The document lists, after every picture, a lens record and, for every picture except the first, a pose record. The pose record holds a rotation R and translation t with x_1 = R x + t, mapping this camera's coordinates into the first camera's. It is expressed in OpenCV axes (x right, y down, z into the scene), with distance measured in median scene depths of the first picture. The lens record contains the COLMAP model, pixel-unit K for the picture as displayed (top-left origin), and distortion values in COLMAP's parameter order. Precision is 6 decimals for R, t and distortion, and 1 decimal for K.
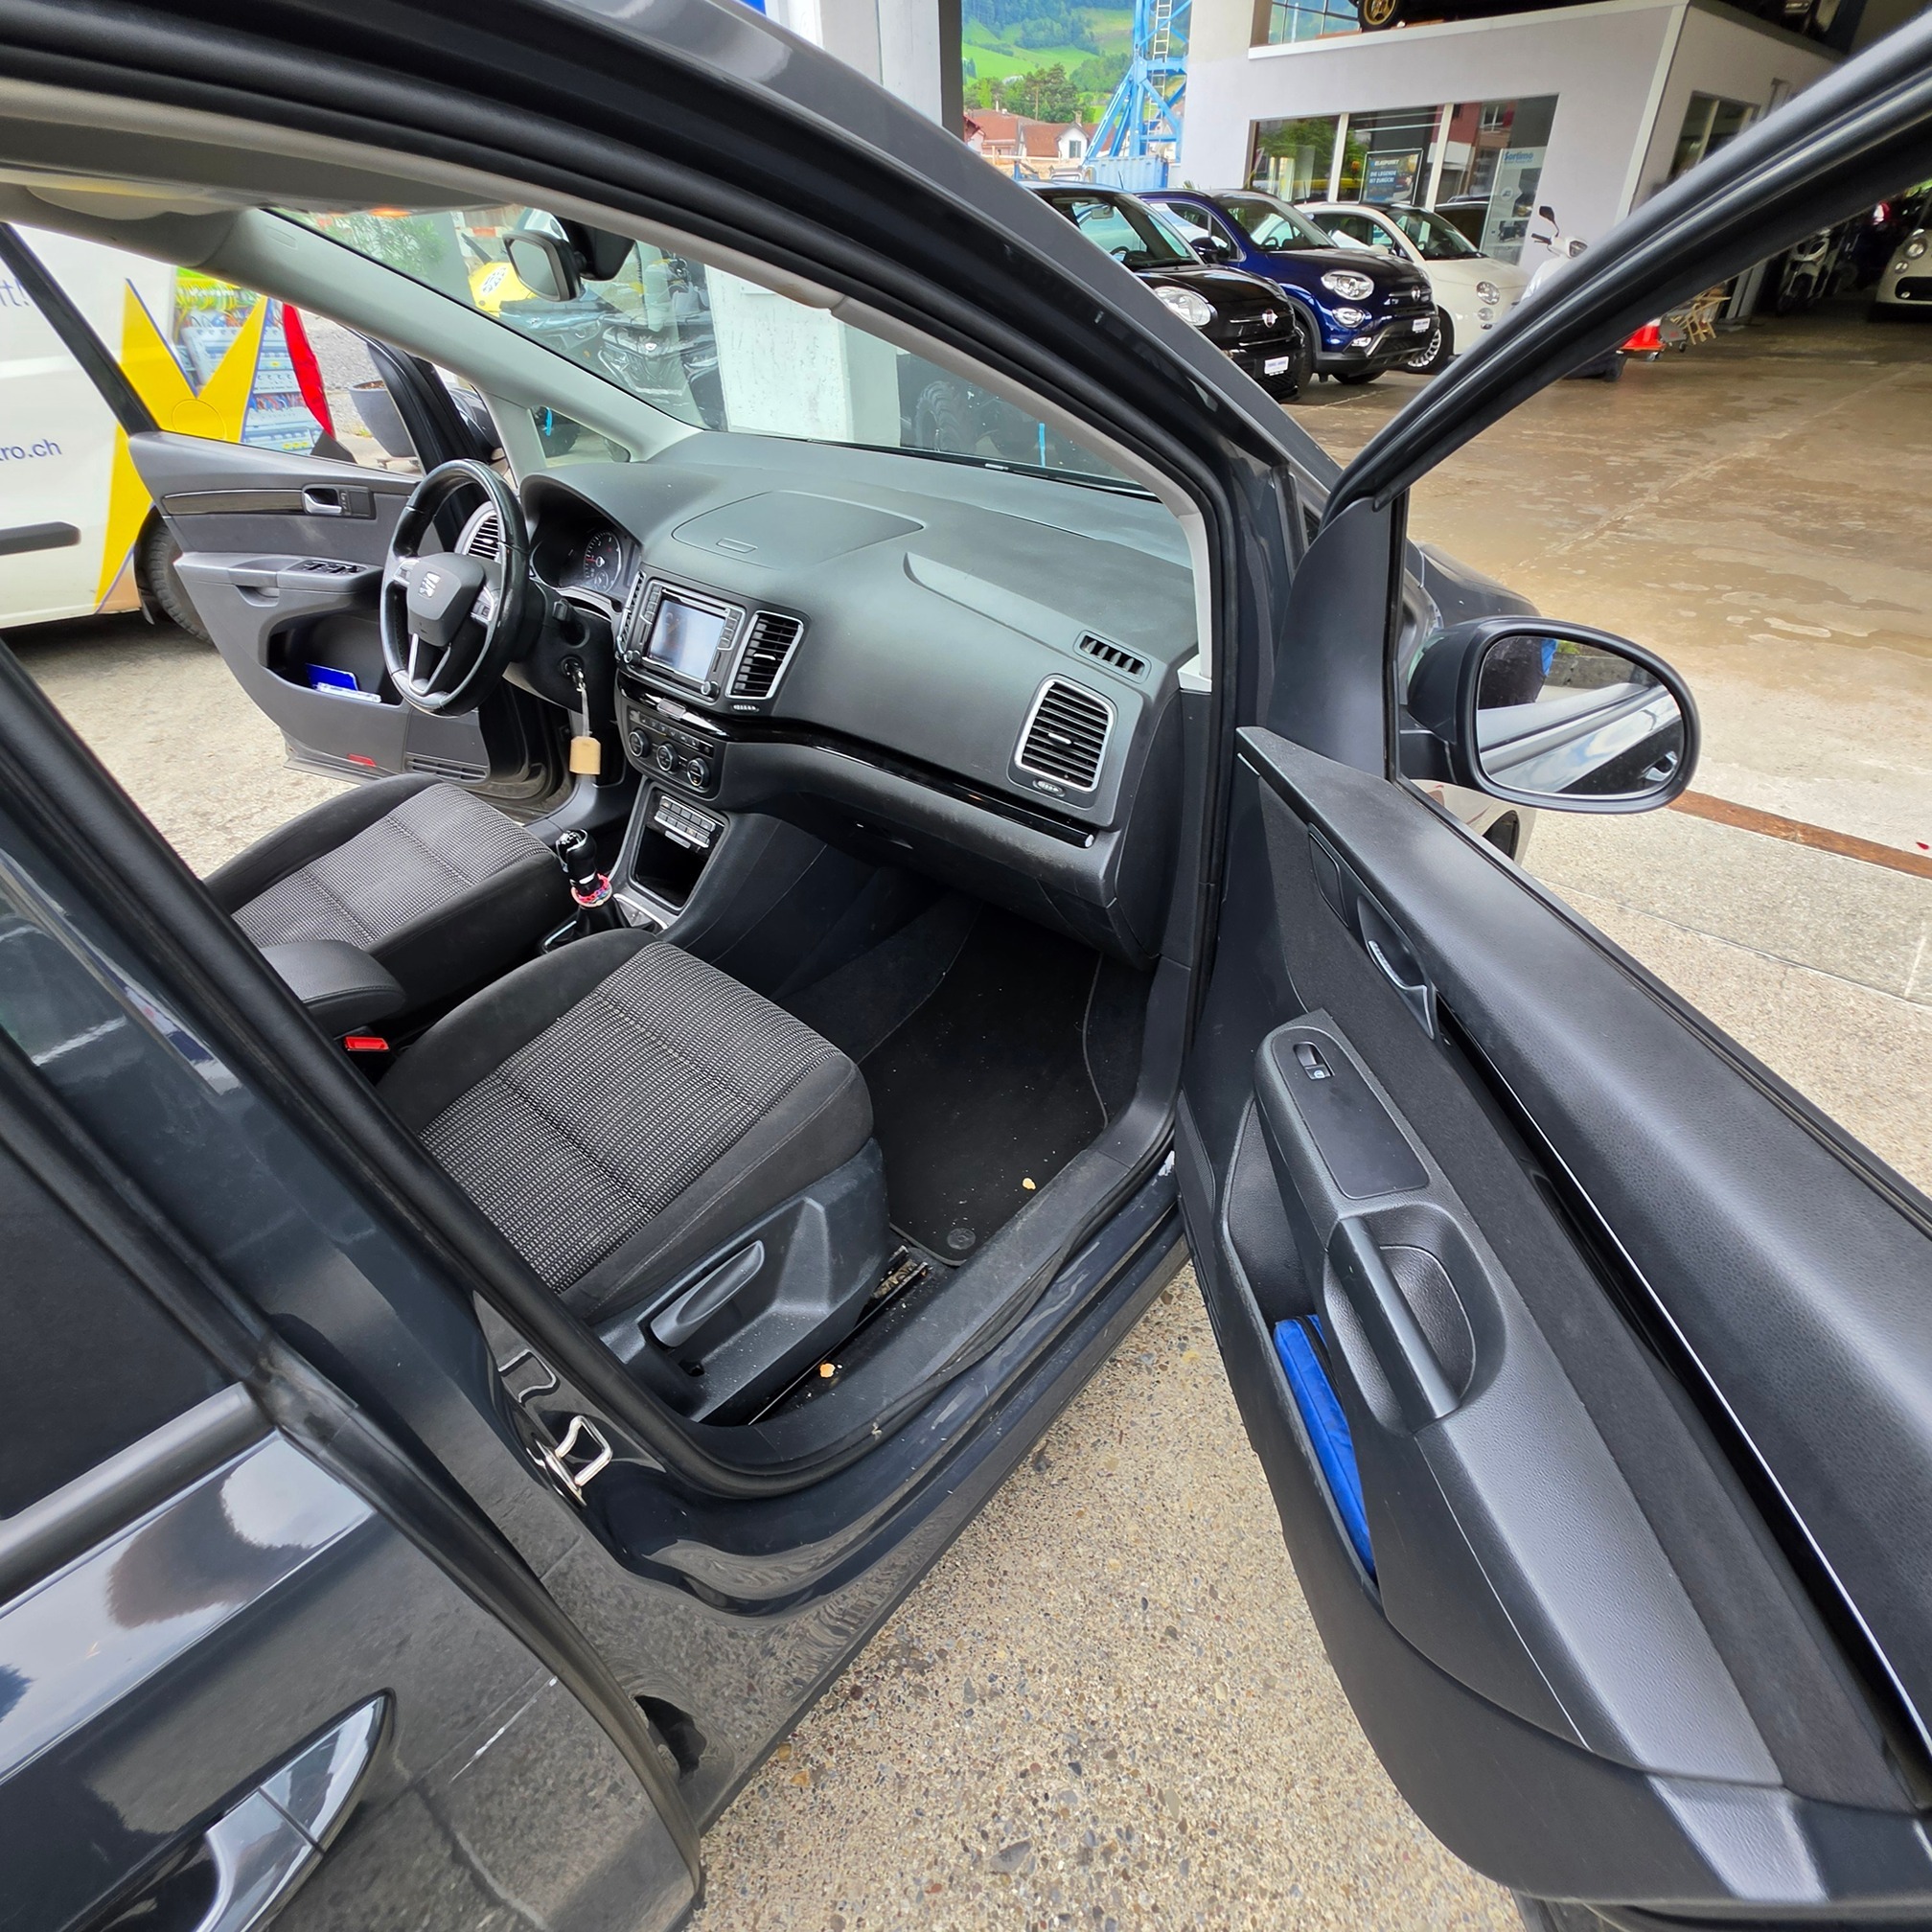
lens RADIAL K [[1025.5, 0, 975.3], [0, 1025.5, 967.9], [0, 0, 1]] dist [-0.004107, 0.001606]
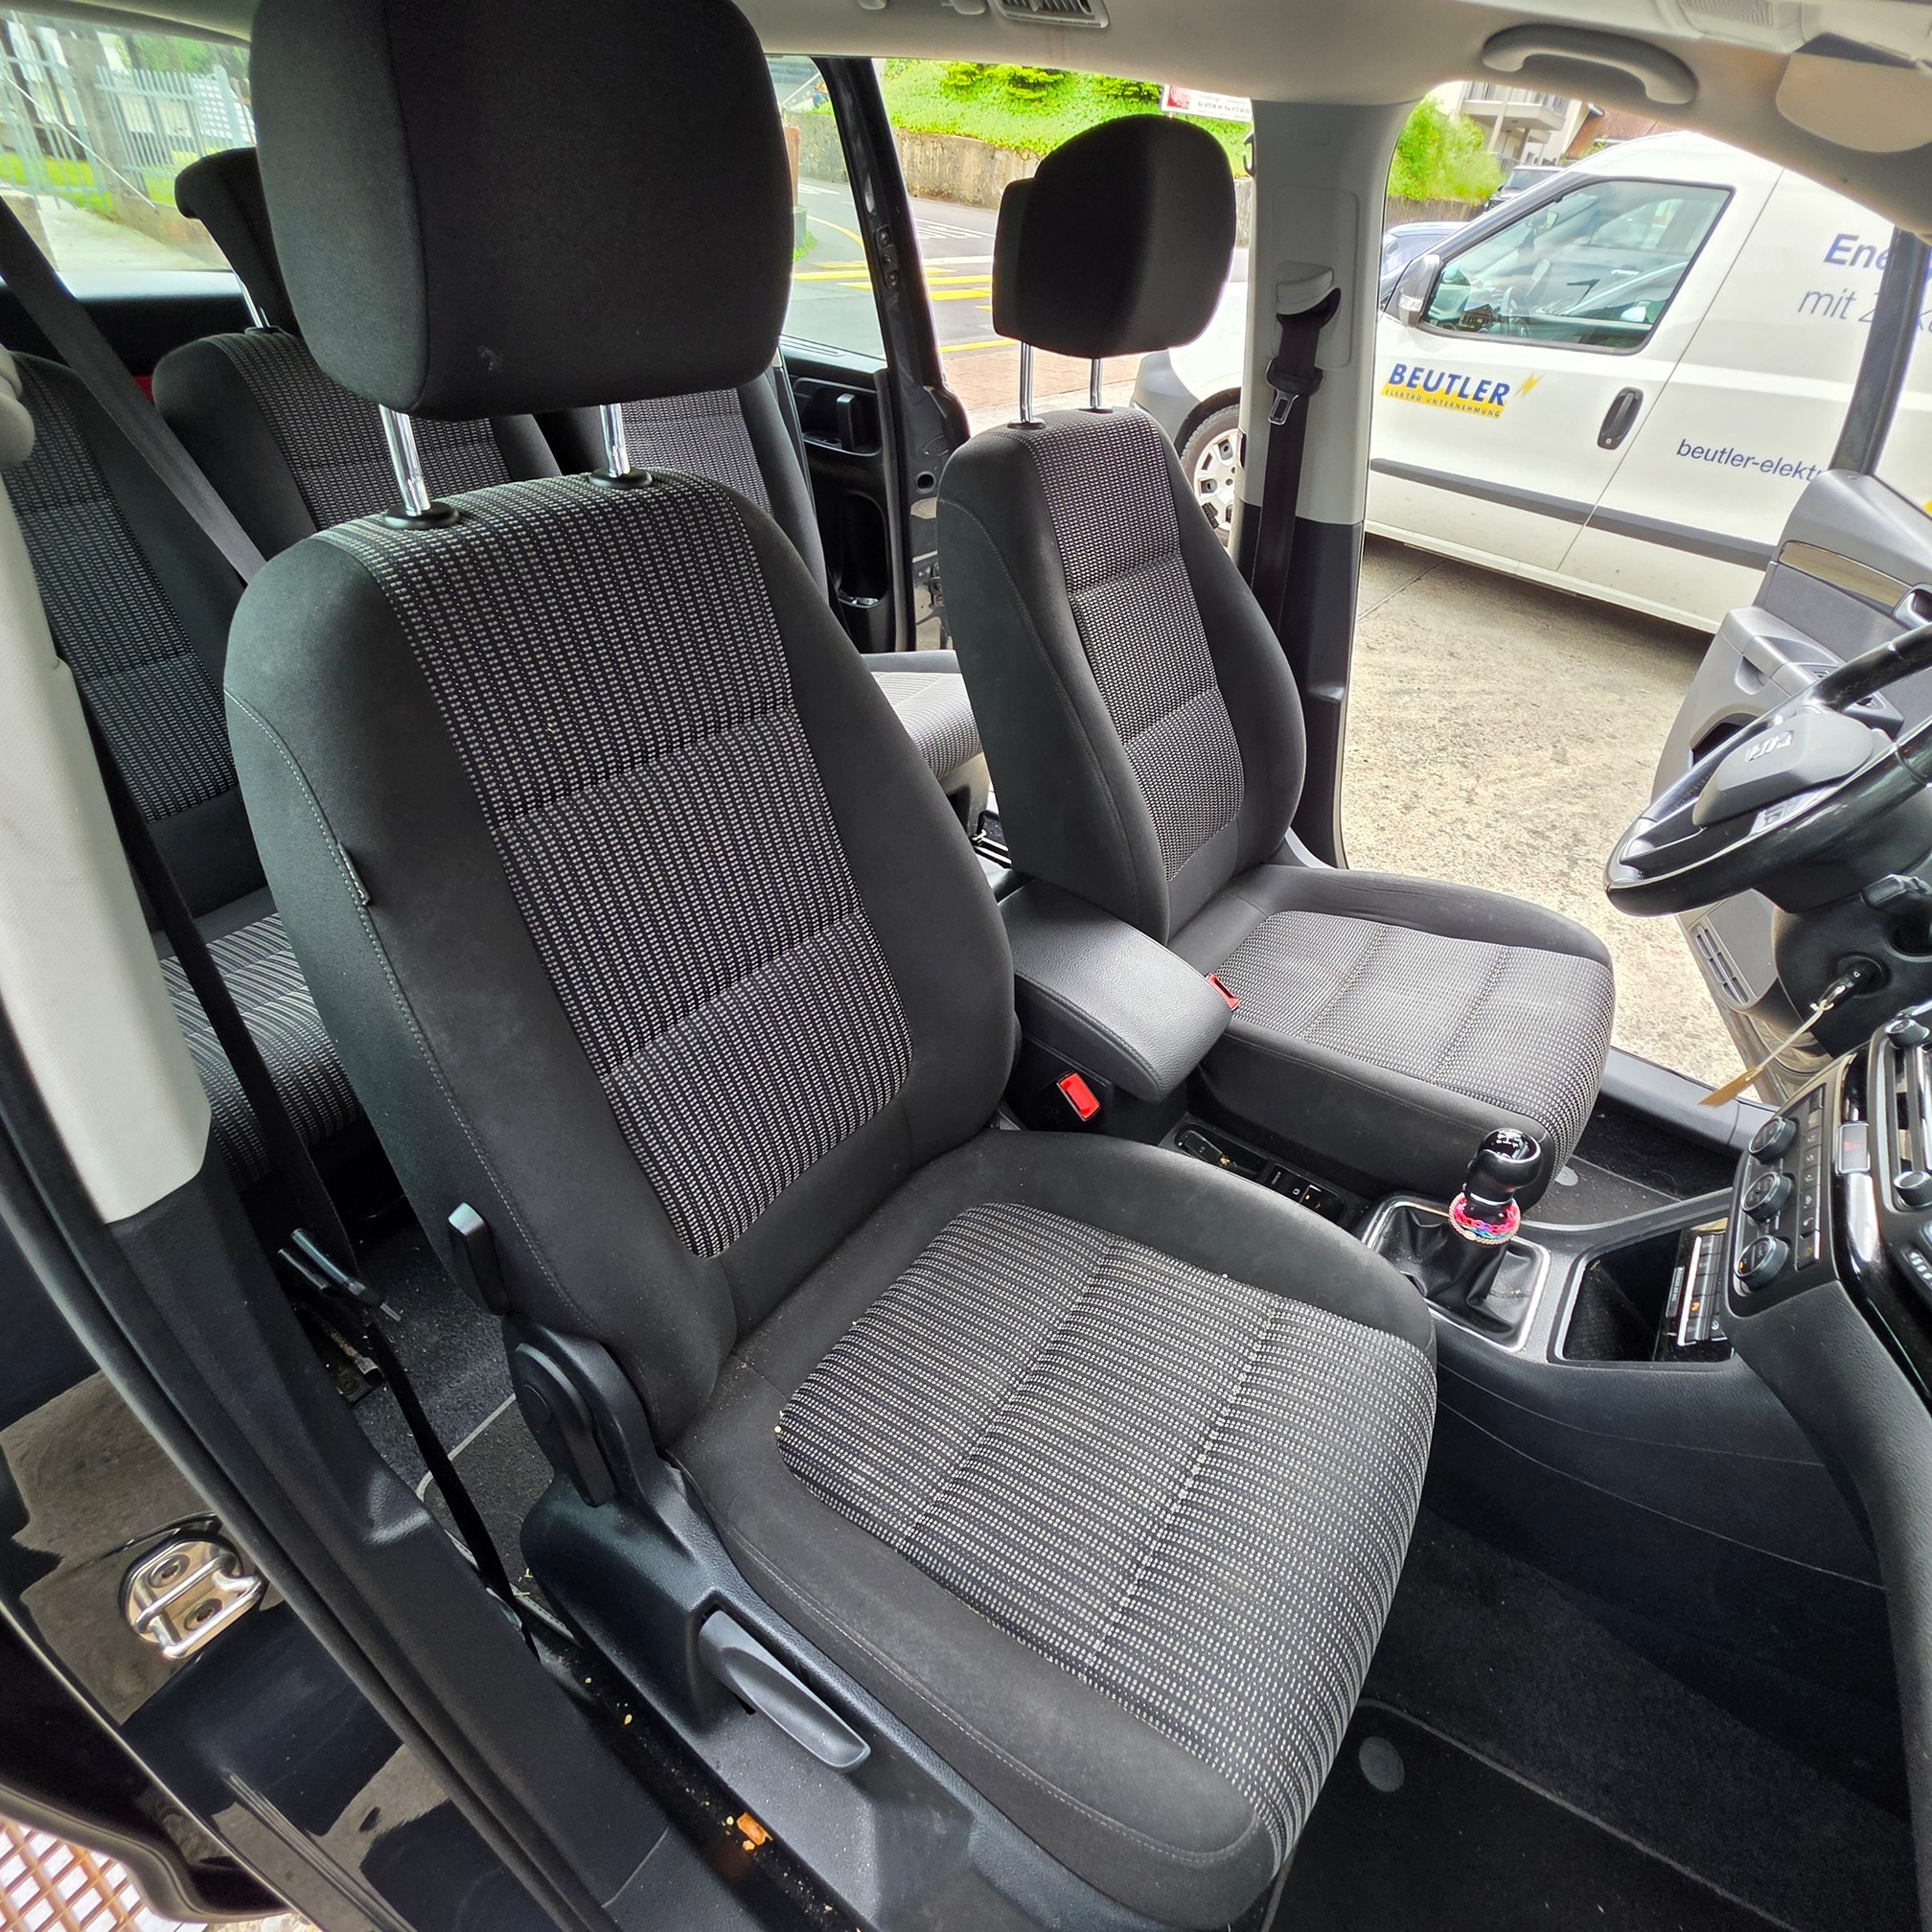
lens RADIAL K [[1025.5, 0, 975.3], [0, 1025.5, 967.9], [0, 0, 1]] dist [-0.004107, 0.001606]
pose [[0.114332, 0.620879, -0.775524, -0.016863], [-0.651075, 0.636454, 0.413555, -0.232746], [0.750353, 0.457642, 0.477006, 0.403414]]
